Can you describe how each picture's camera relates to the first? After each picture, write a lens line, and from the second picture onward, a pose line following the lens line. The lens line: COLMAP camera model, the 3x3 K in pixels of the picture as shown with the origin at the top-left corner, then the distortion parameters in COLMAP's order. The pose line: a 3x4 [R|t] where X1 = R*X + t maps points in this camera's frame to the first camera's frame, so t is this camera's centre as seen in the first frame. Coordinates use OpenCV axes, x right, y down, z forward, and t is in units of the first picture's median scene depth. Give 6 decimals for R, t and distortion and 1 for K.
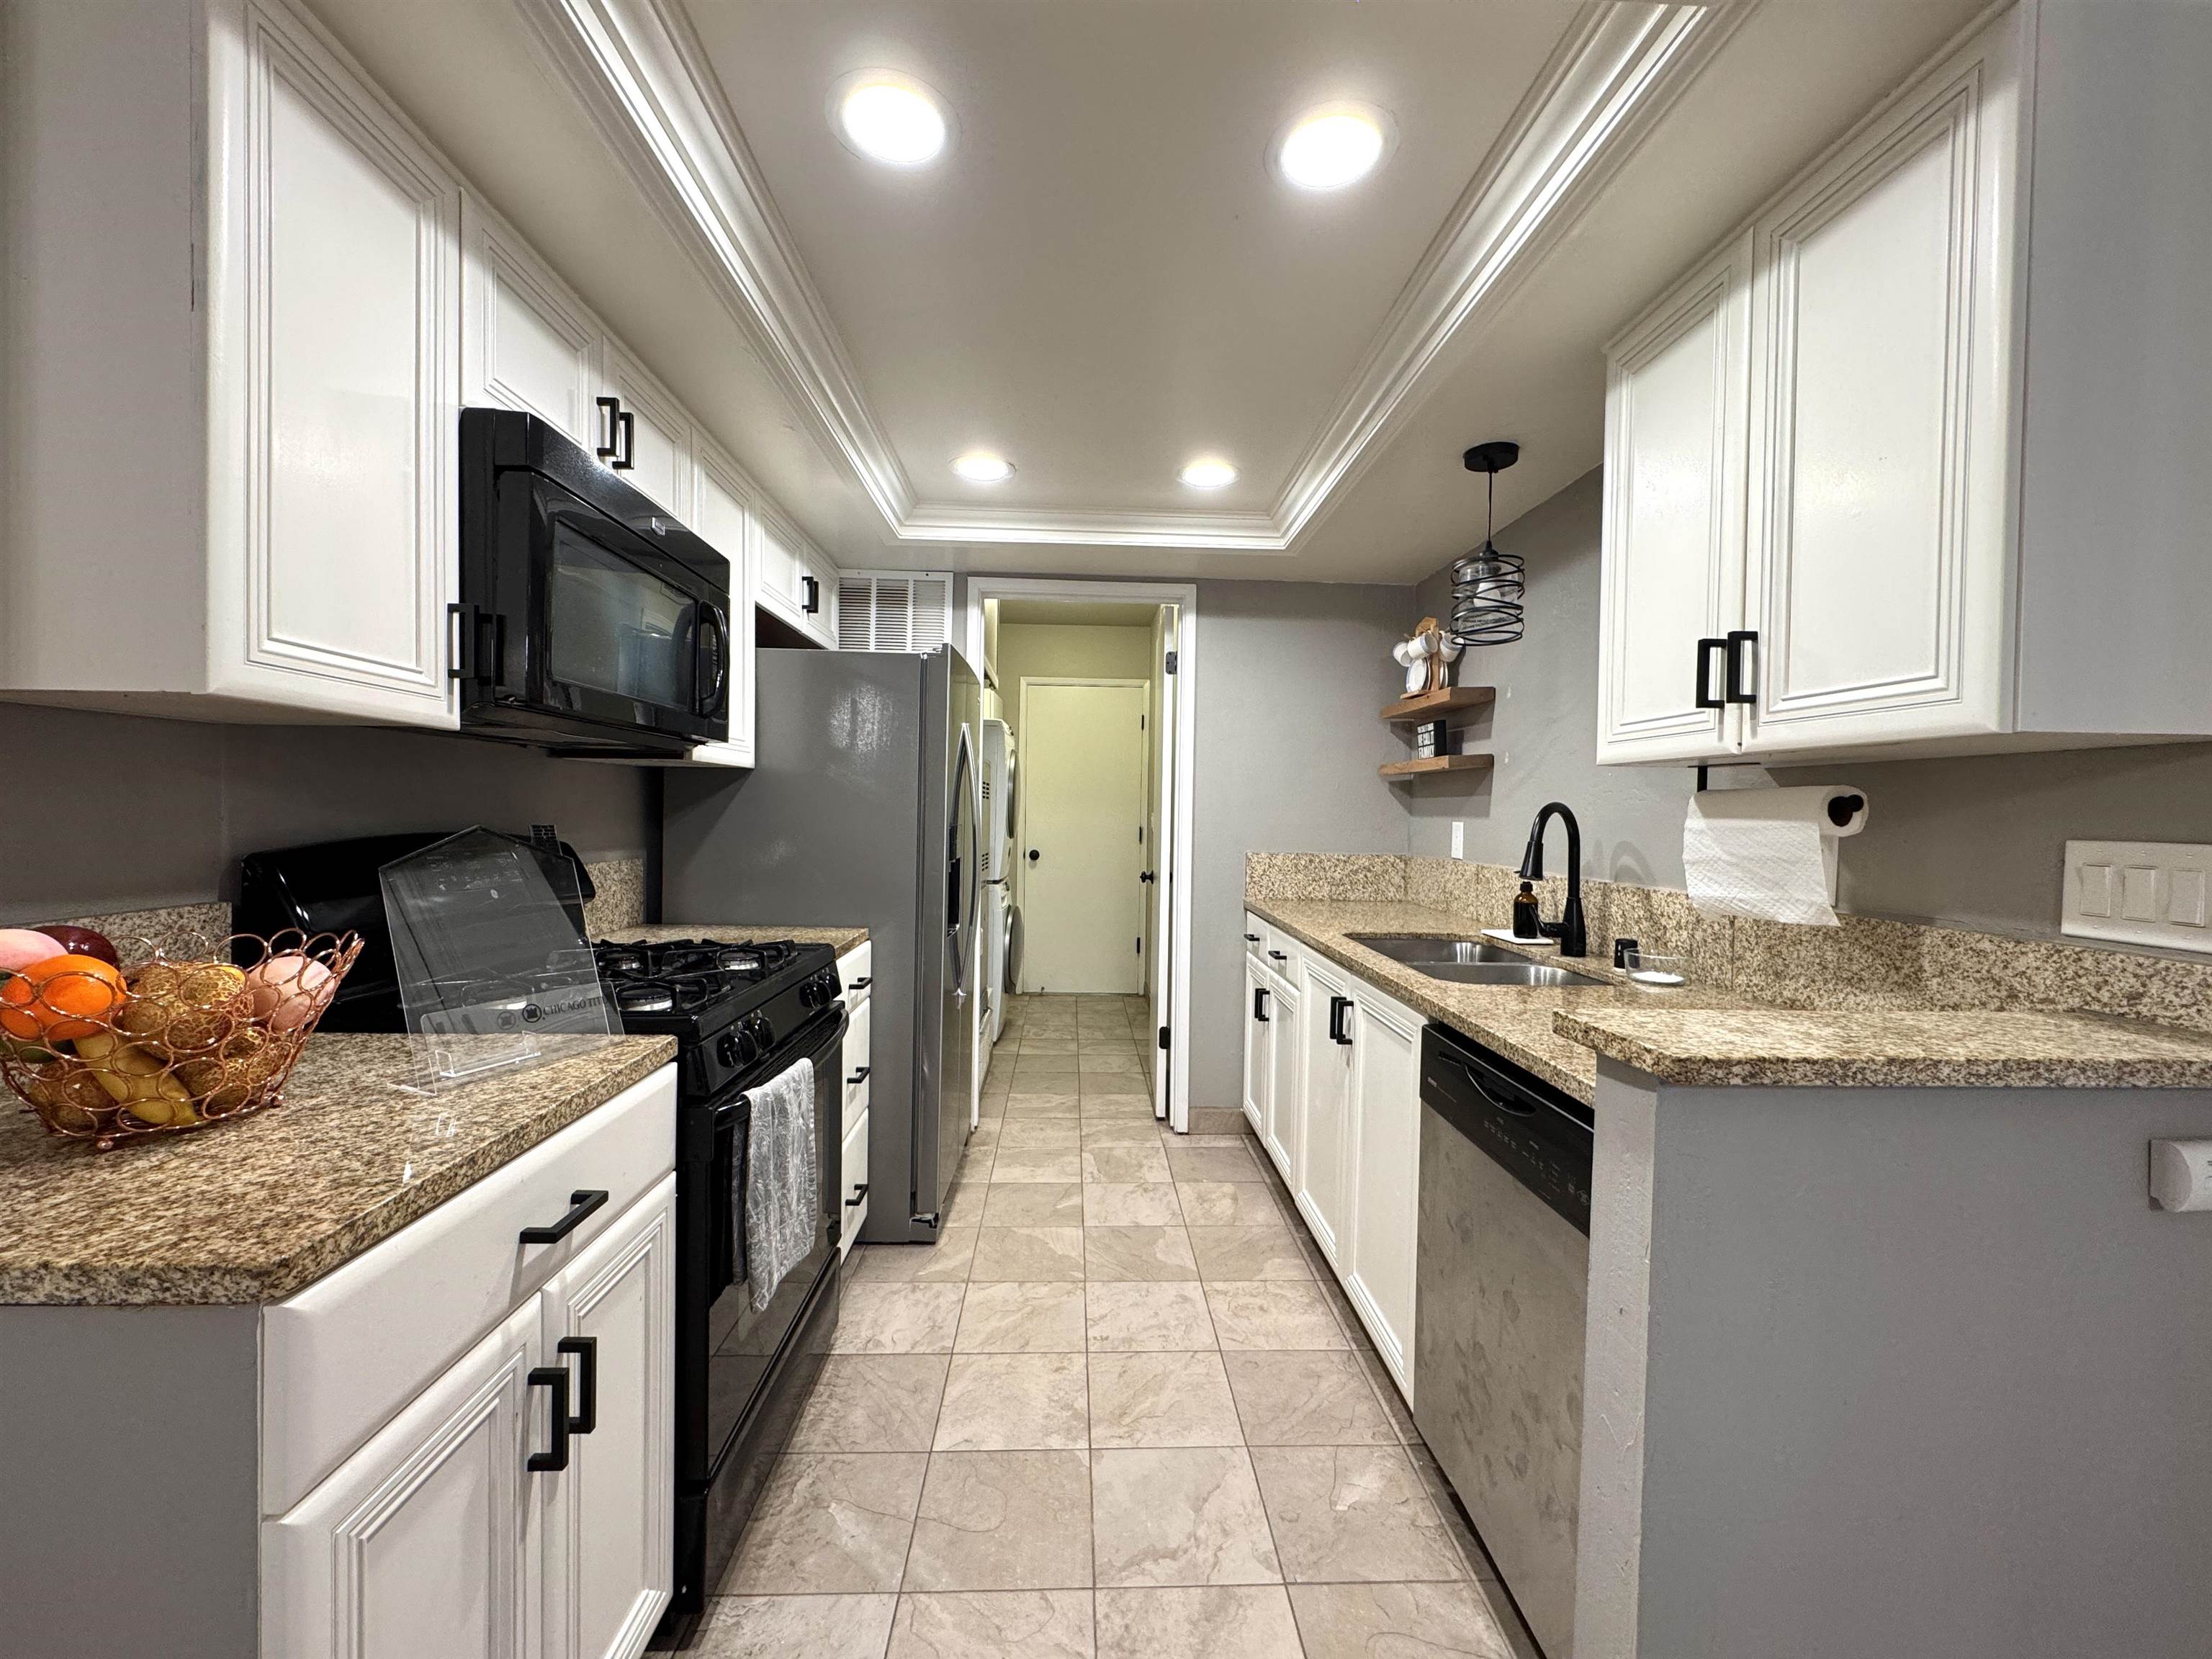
lens RADIAL K [[880.5, 0, 1106.0], [0, 880.5, 829.5], [0, 0, 1]] dist [0.000123, 0.000041]
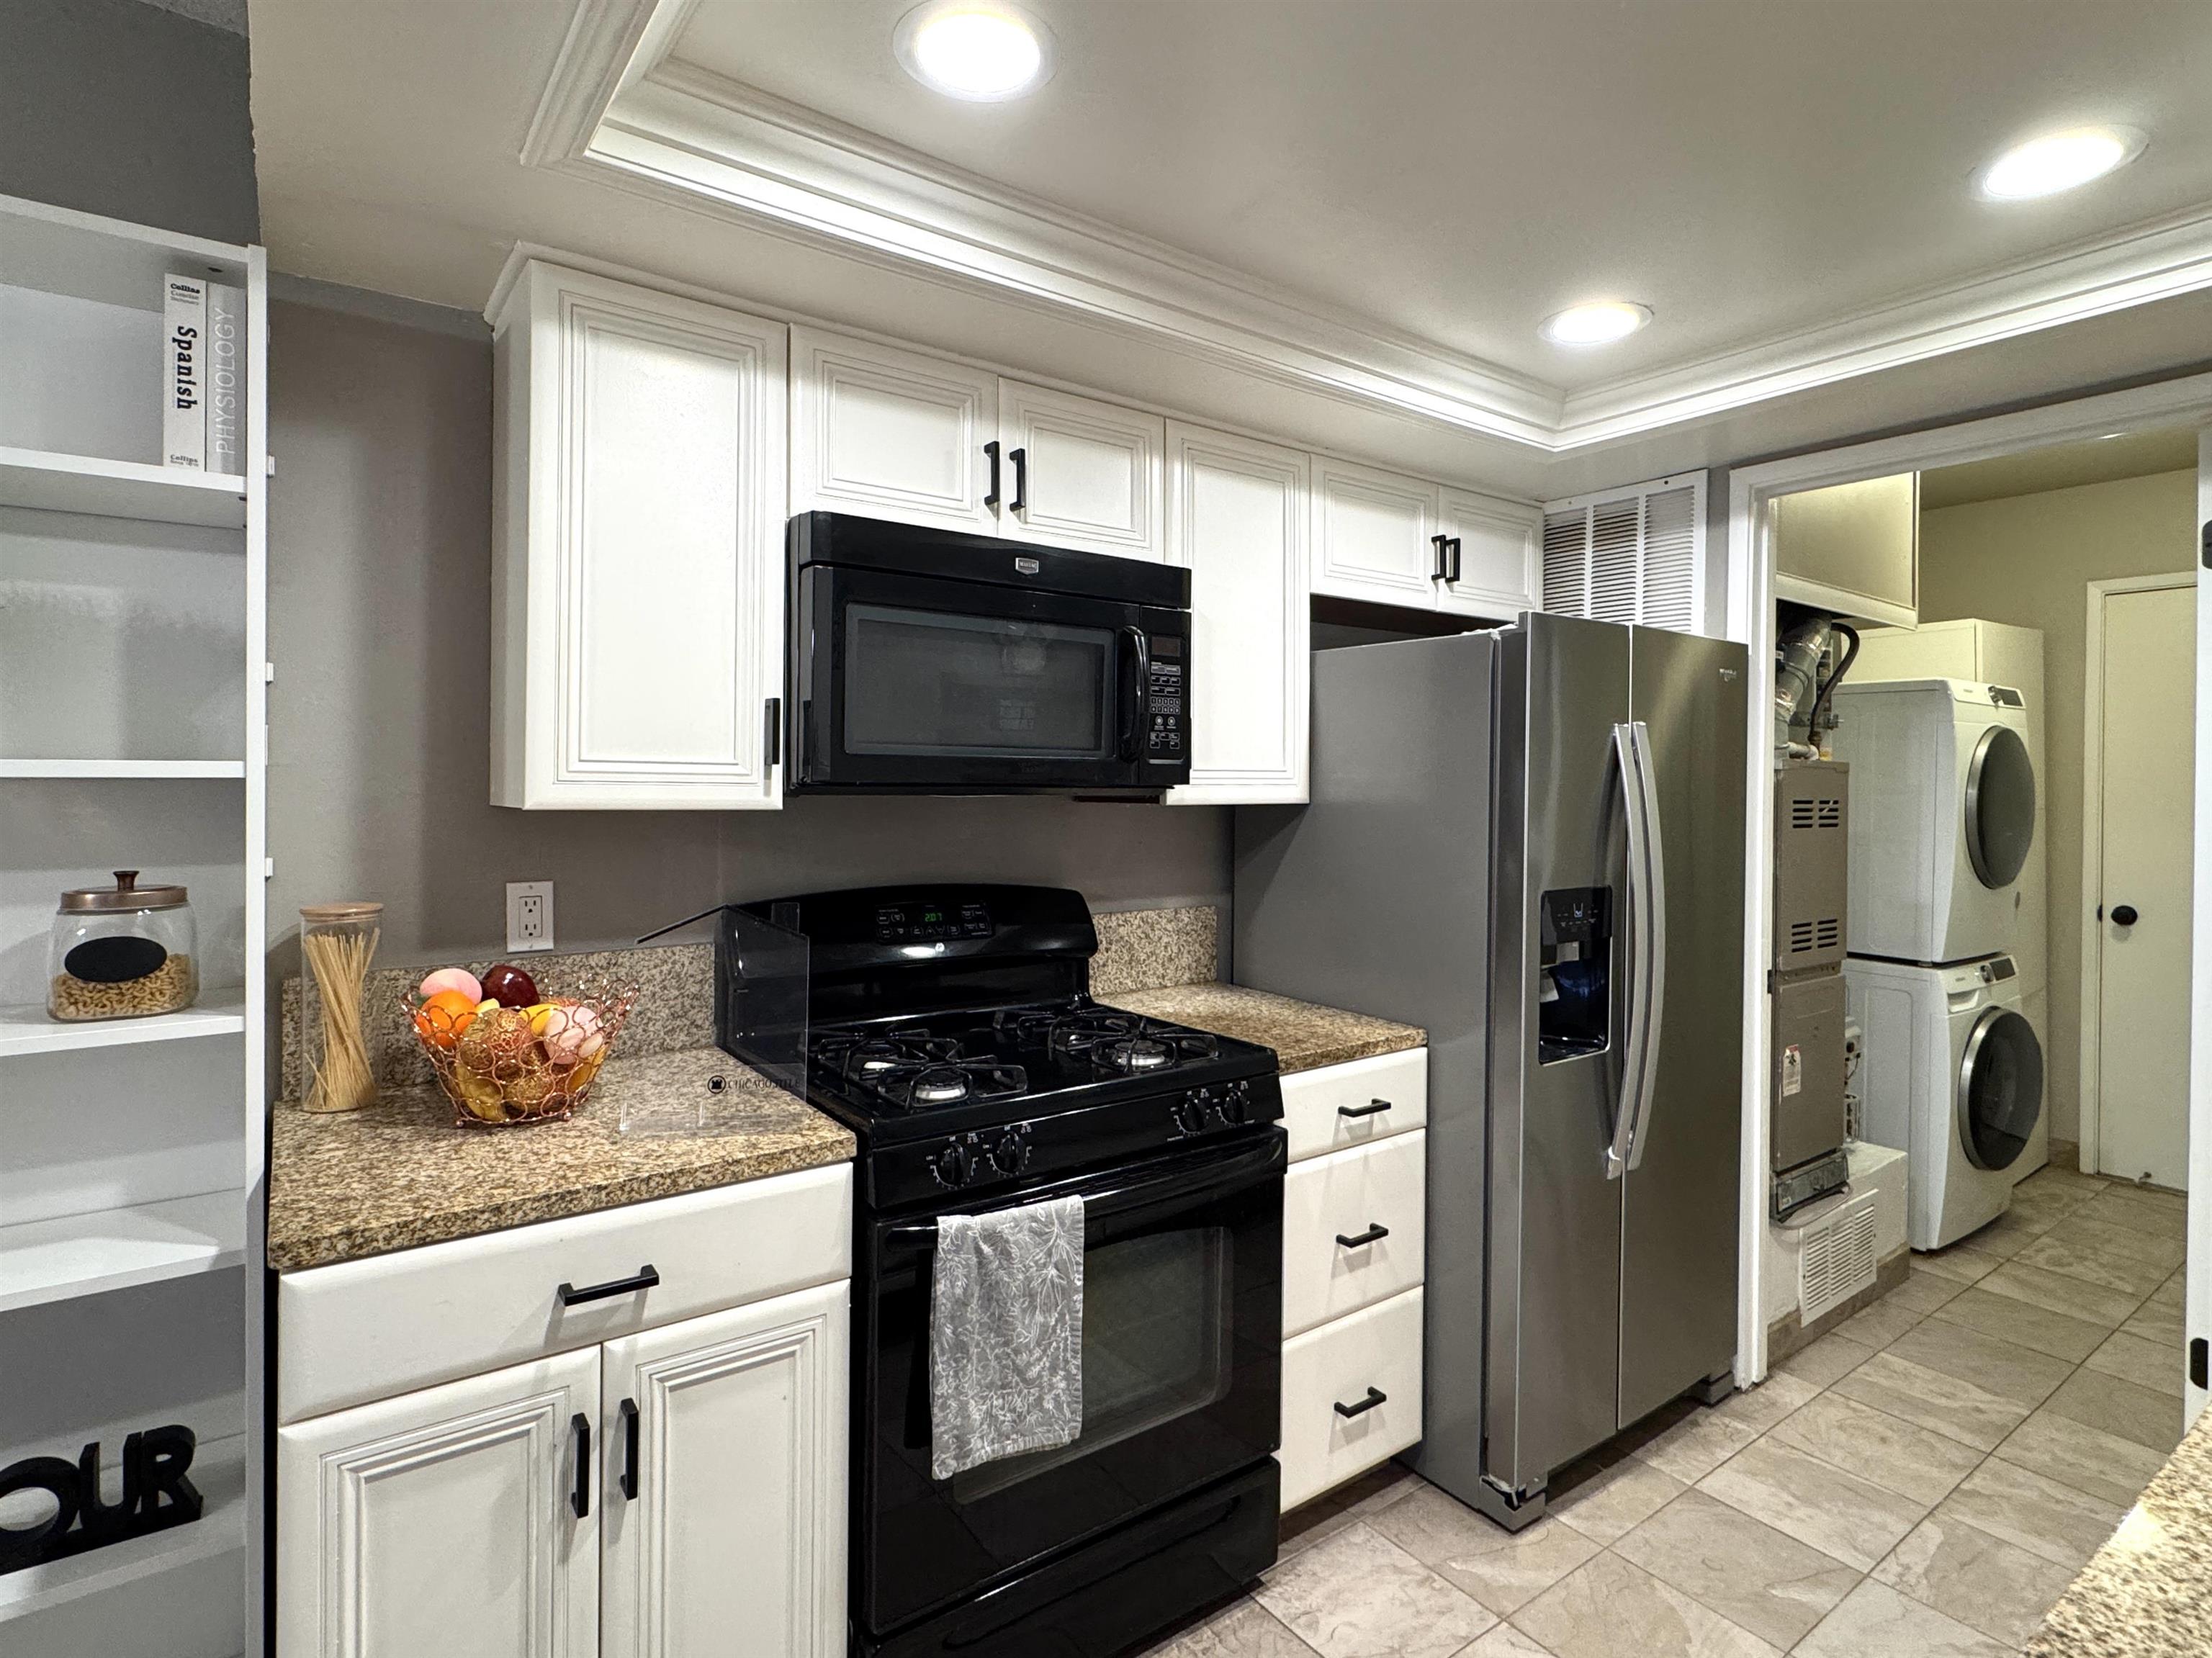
lens RADIAL K [[1132.5, 0, 1103.7], [0, 1132.5, 786.2], [0, 0, 1]] dist [-0.002240, 0.000329]
pose [[0.554044, -0.008901, -0.832440, 0.598897], [-0.014969, 0.999675, -0.020652, -0.105140], [0.832353, 0.023903, 0.553731, 0.484184]]
